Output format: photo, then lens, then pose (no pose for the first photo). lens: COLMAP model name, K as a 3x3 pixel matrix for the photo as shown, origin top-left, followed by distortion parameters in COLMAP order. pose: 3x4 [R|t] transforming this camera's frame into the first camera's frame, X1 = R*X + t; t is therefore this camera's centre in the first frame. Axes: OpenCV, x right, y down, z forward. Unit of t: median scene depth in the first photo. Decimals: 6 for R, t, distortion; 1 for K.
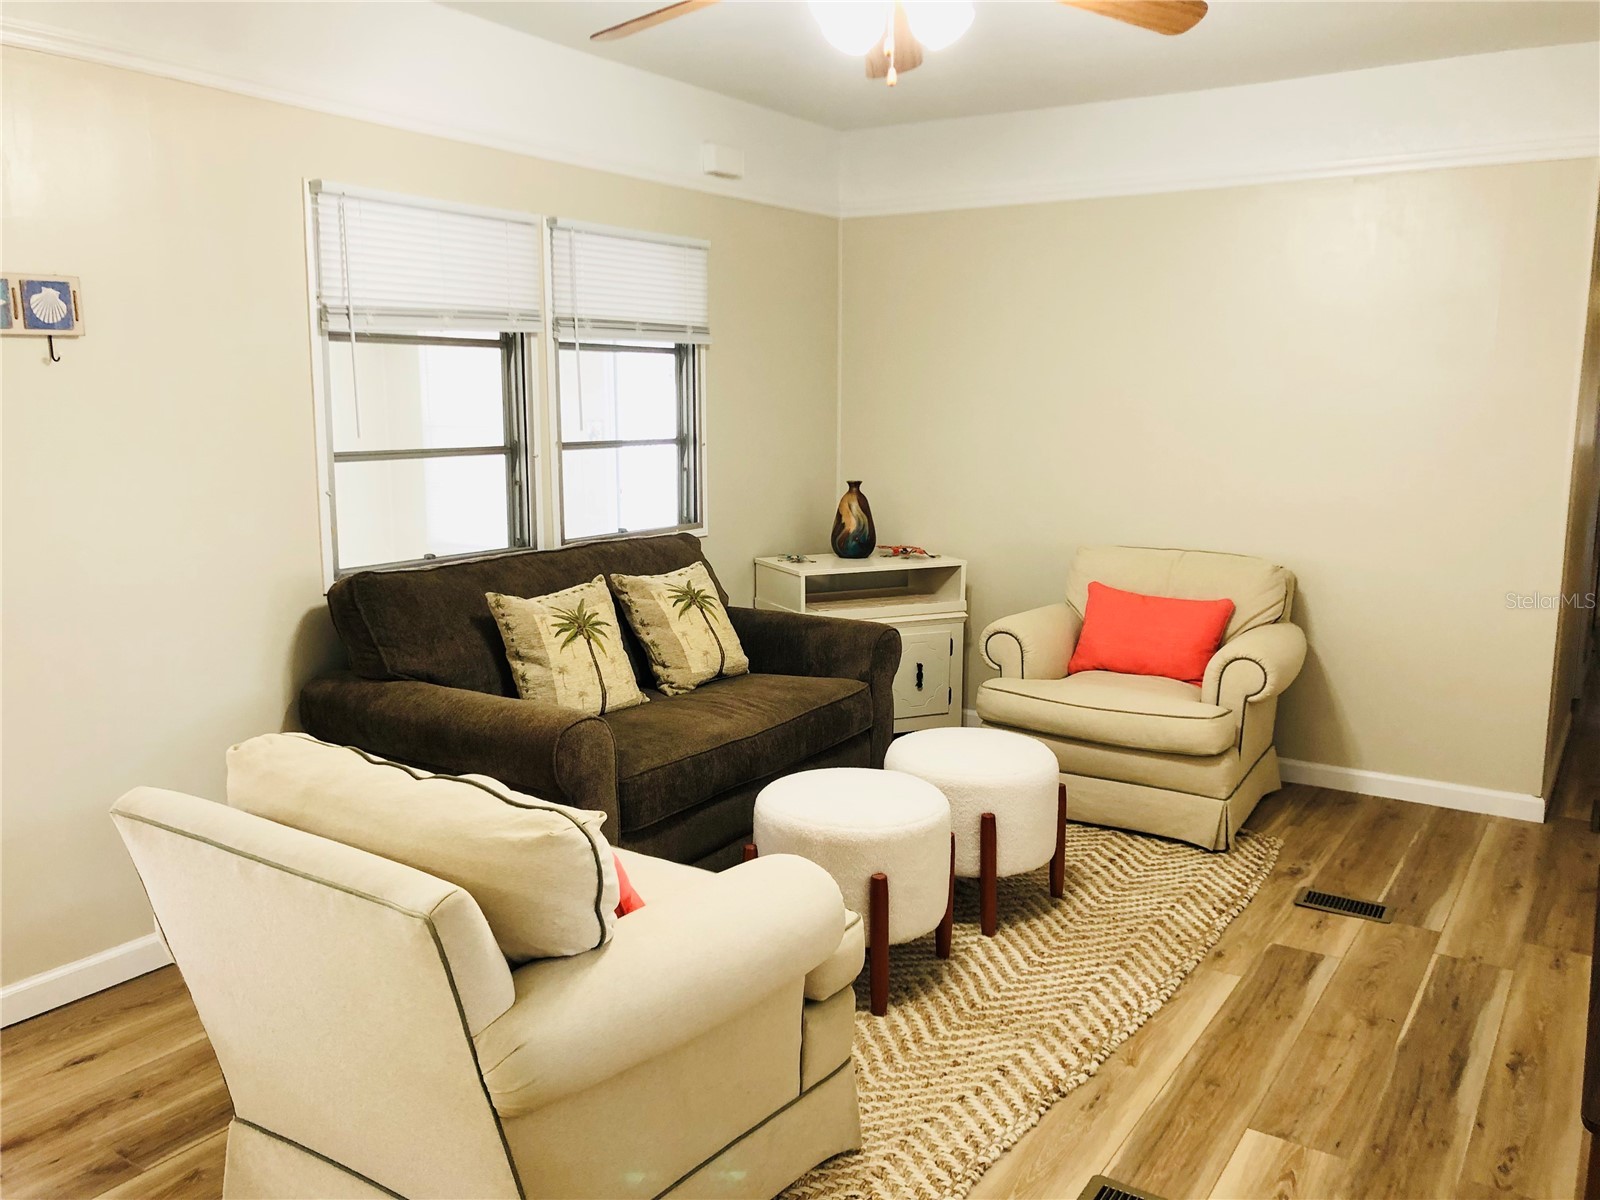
lens RADIAL K [[1295.5, 0, 809.9], [0, 1295.5, 597.4], [0, 0, 1]] dist [0.037263, -0.008438]
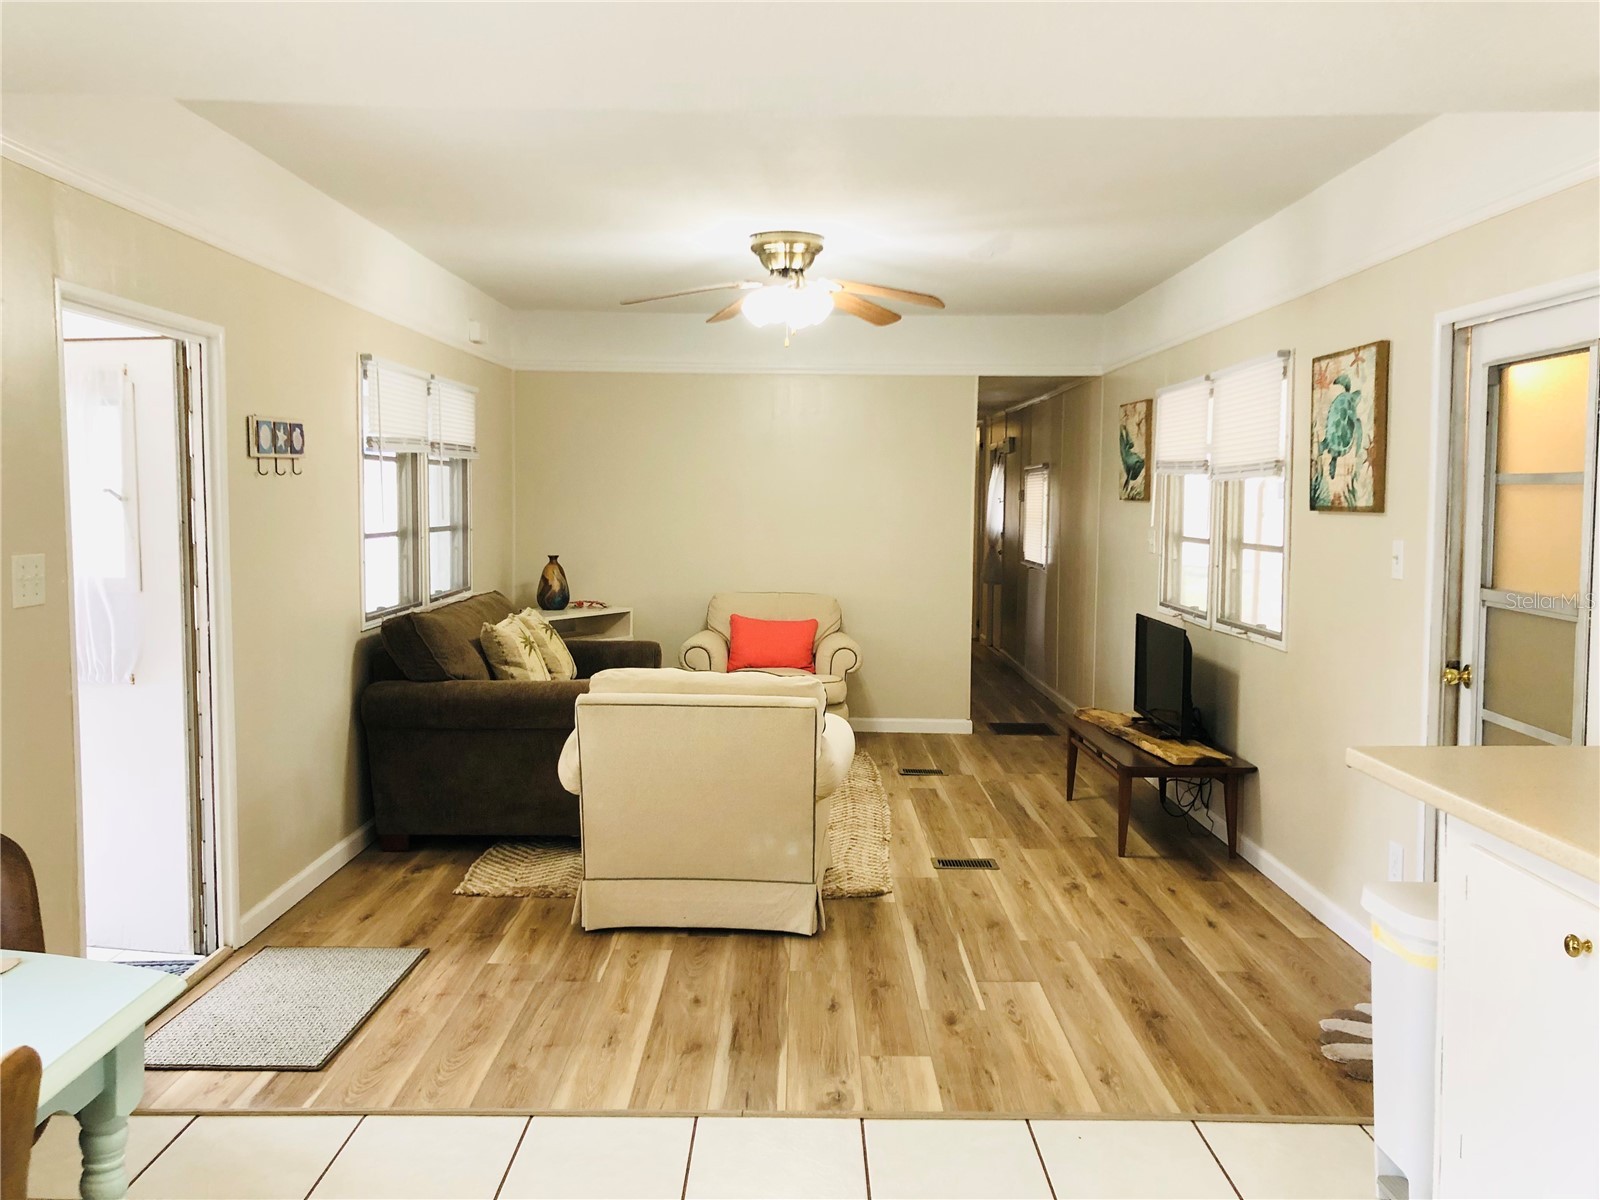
lens RADIAL K [[1295.2, 0, 807.3], [0, 1295.2, 577.5], [0, 0, 1]] dist [0.000961, -0.001632]
pose [[0.837157, -0.028717, 0.546208, -0.691737], [0.077341, 0.994802, -0.066237, 0.067399], [-0.541467, 0.097695, 0.835027, -0.448551]]
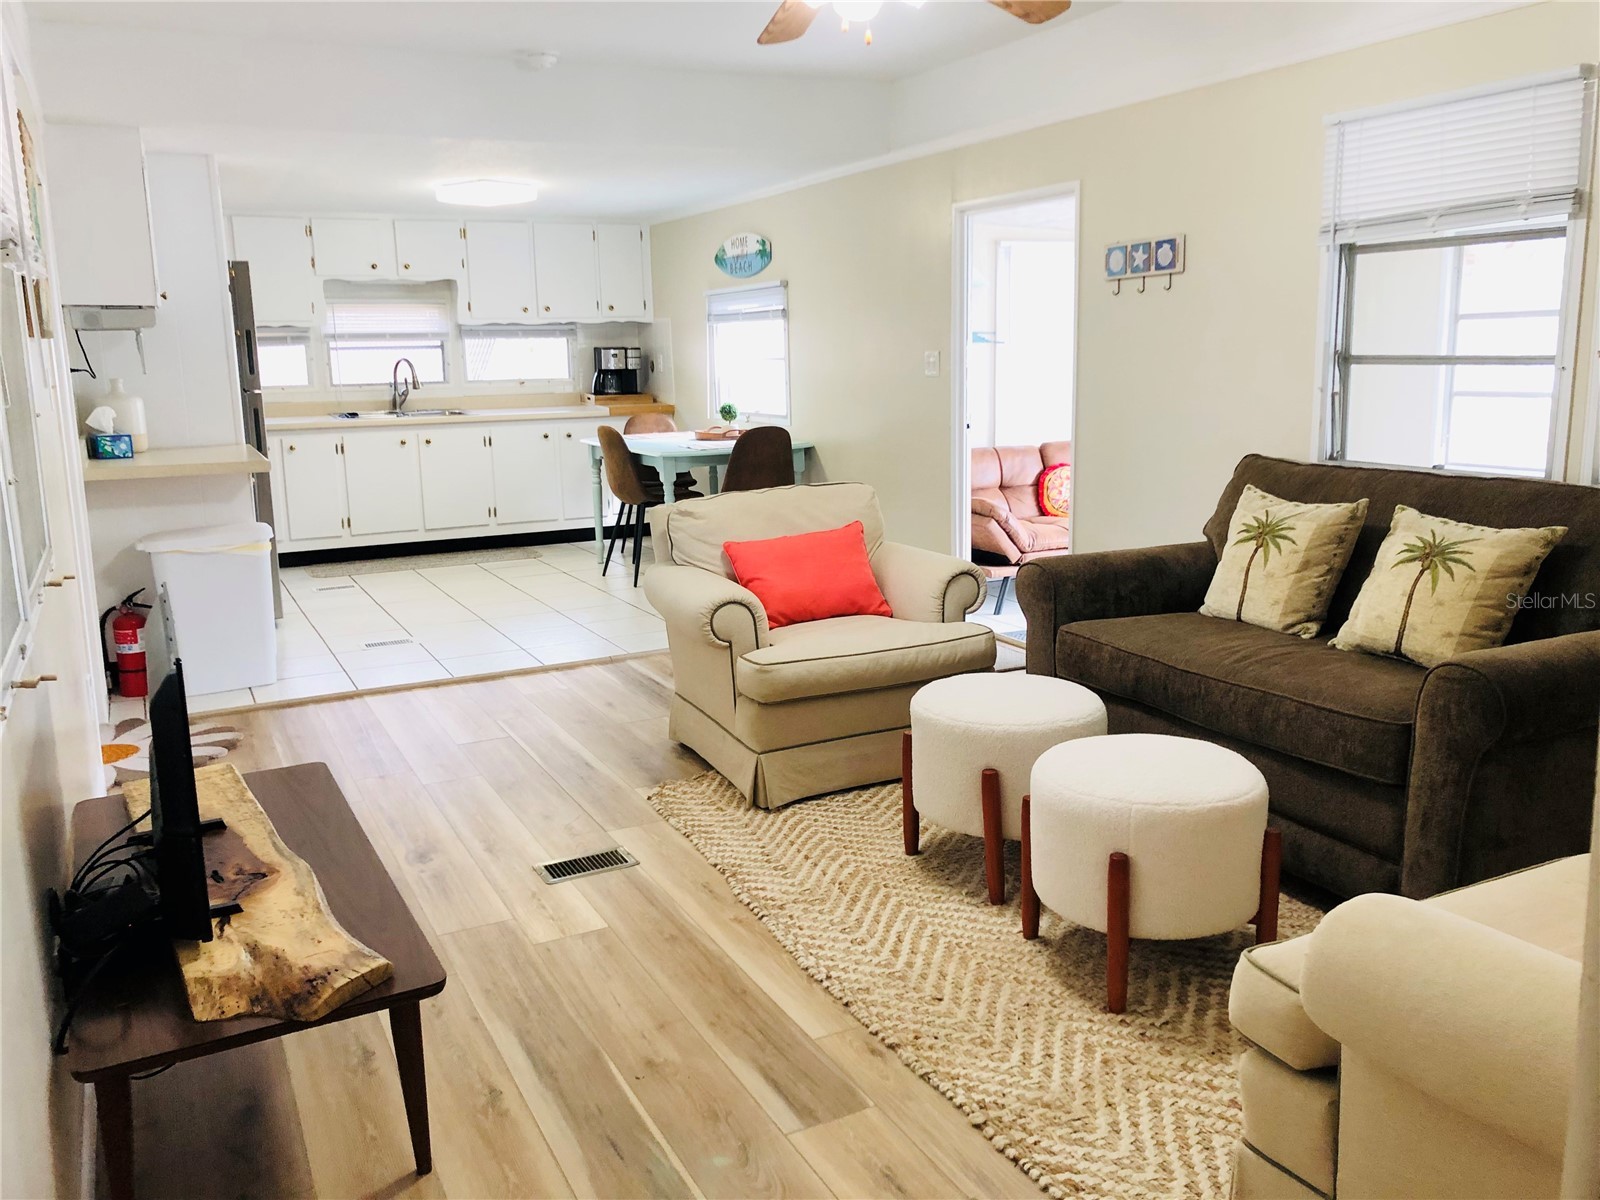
lens RADIAL K [[1295.5, 0, 809.9], [0, 1295.5, 597.4], [0, 0, 1]] dist [0.037263, -0.008438]
pose [[-0.498390, 0.177316, -0.848626, 0.800274], [-0.111377, 0.957654, 0.265507, -0.146657], [0.859769, 0.226843, -0.457536, 1.088594]]
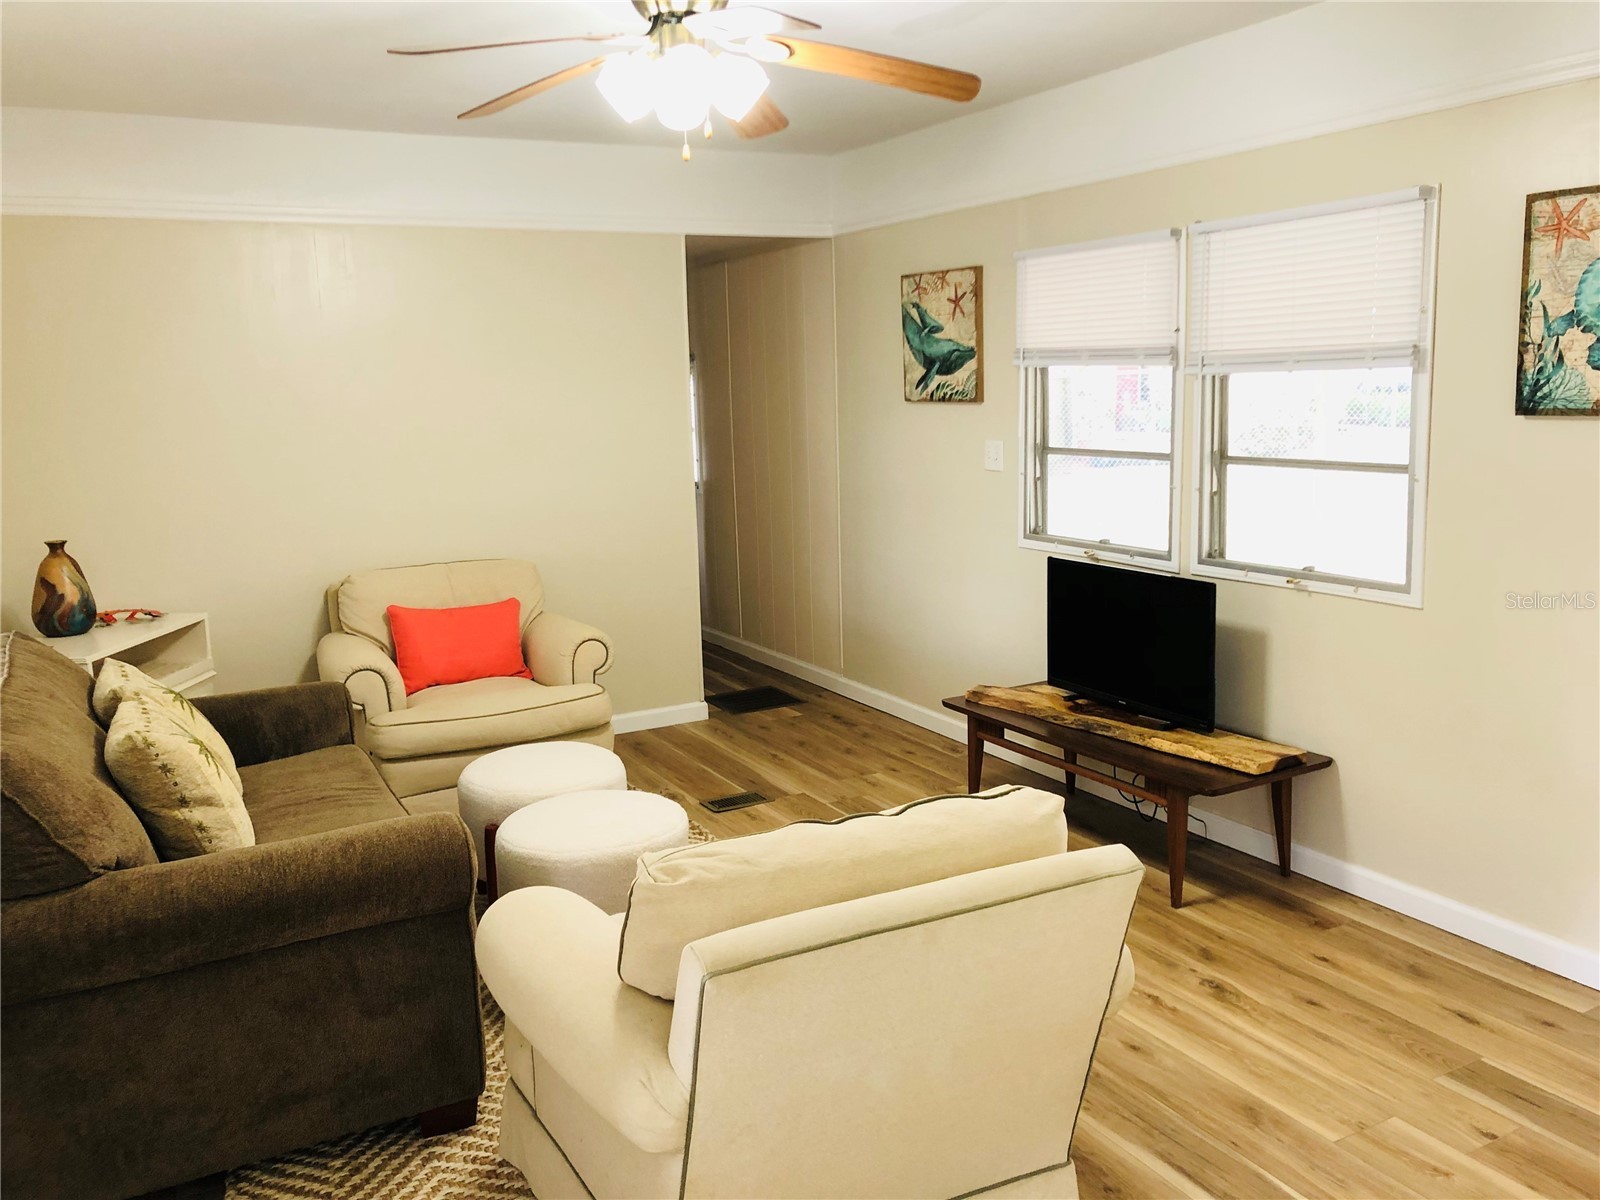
lens RADIAL K [[1295.5, 0, 809.9], [0, 1295.5, 597.4], [0, 0, 1]] dist [0.037263, -0.008438]
pose [[0.467944, -0.165911, 0.868045, -0.629381], [0.166892, 0.981137, 0.097559, -0.077481], [-0.867857, 0.099217, 0.486806, 0.269363]]
